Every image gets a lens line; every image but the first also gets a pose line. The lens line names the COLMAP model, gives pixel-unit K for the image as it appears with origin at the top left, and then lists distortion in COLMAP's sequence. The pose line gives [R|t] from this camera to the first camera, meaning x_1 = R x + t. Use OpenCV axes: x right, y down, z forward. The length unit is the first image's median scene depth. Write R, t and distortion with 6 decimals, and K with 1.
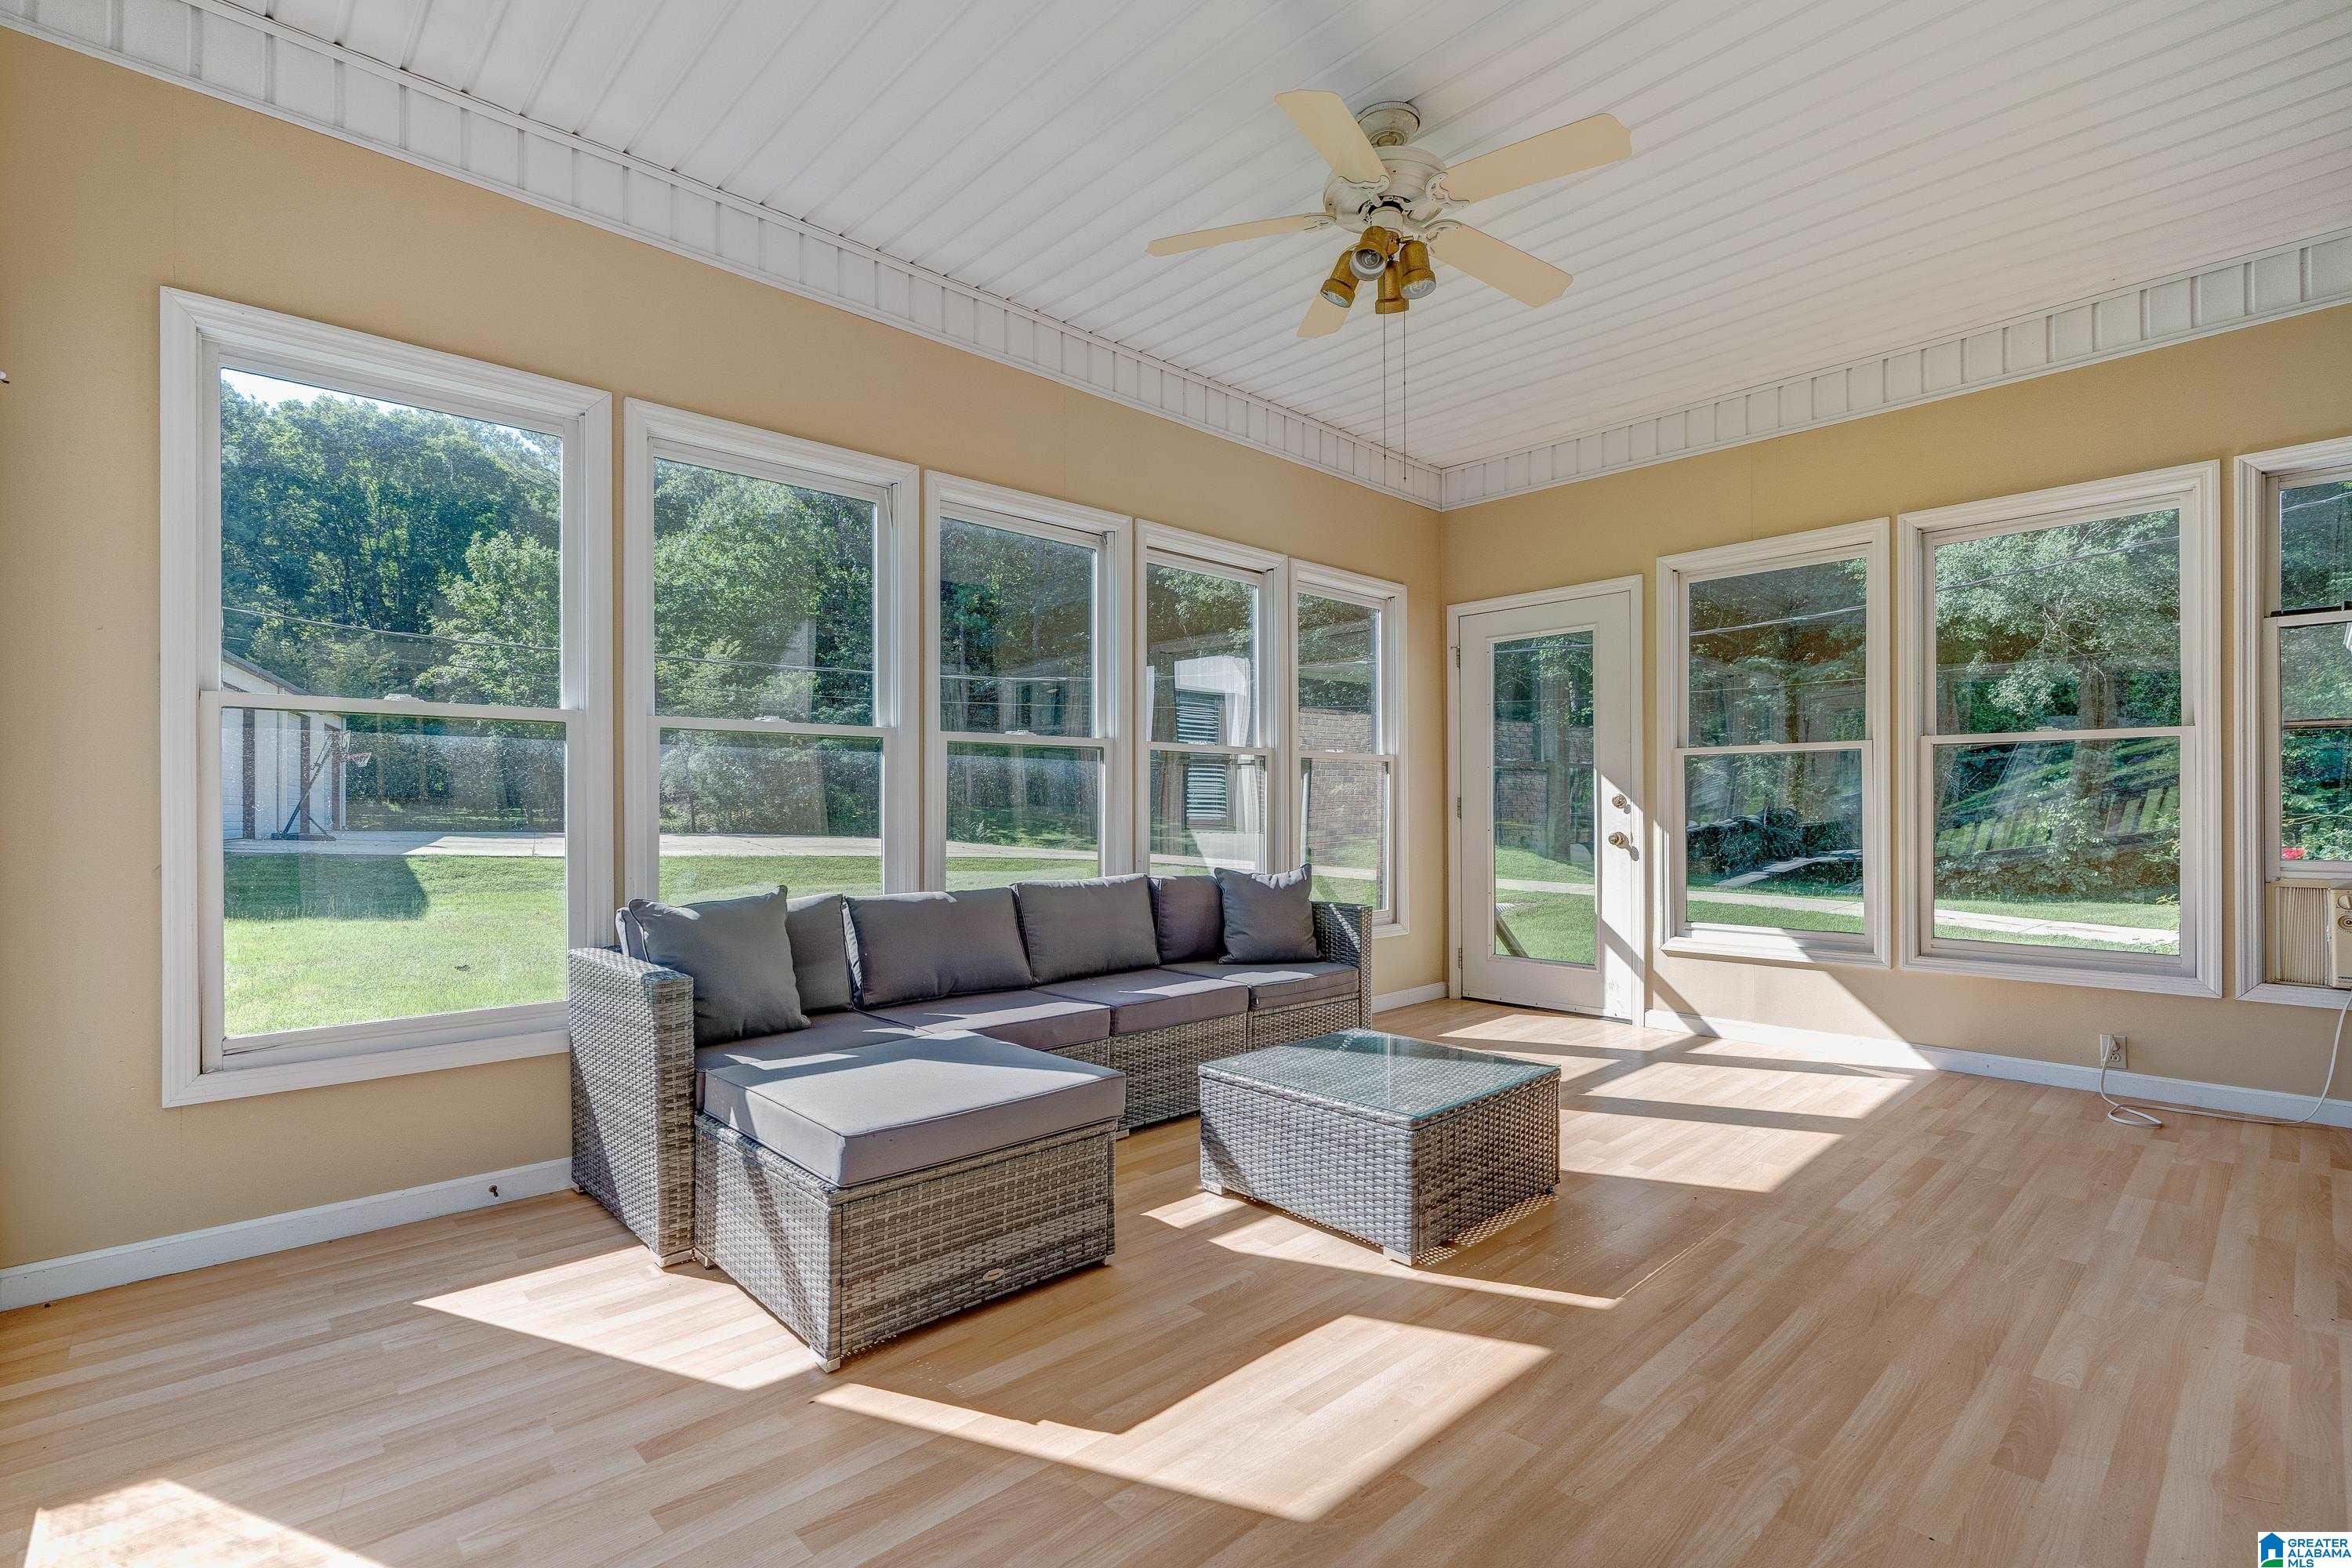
lens RADIAL K [[1067.2, 0, 1177.6], [0, 1067.2, 798.5], [0, 0, 1]] dist [-0.004622, 0.000489]
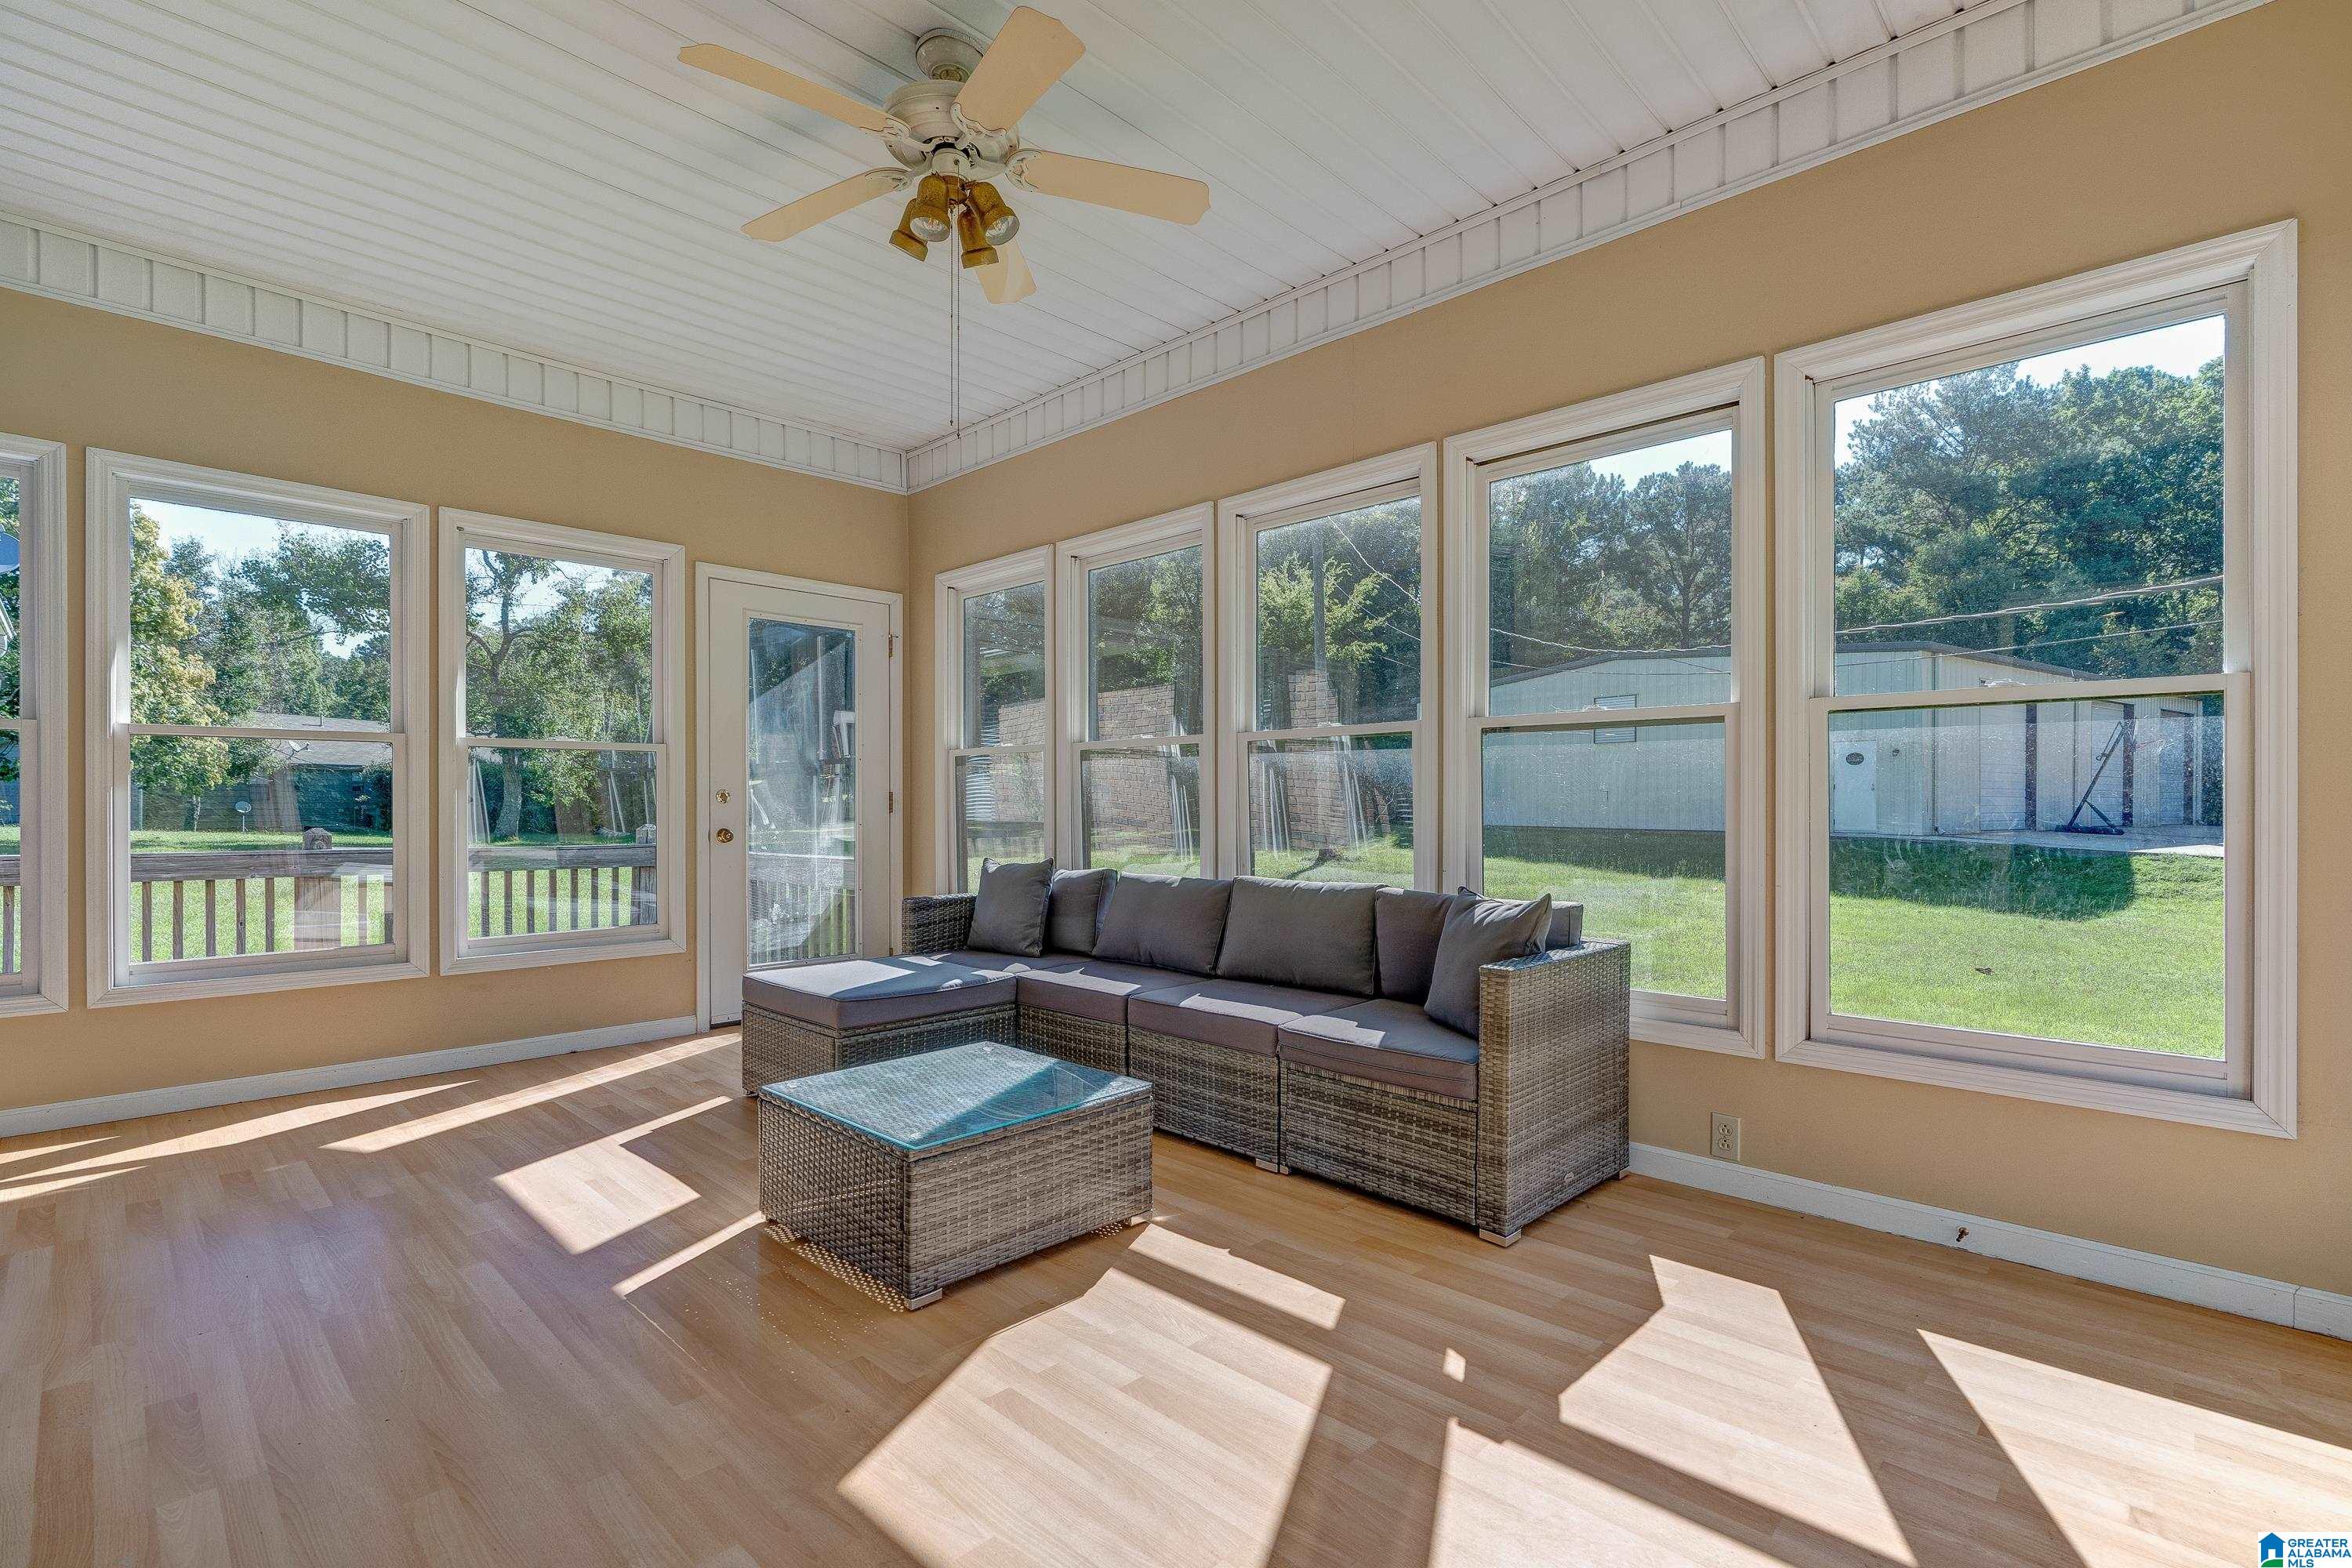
lens RADIAL K [[1067.2, 0, 1178.0], [0, 1067.2, 801.7], [0, 0, 1]] dist [-0.004622, 0.000489]
pose [[0.042992, -0.003171, -0.999070, 1.440523], [0.013456, 0.999906, -0.002594, 0.013796], [0.998985, -0.013332, 0.043030, 1.487387]]
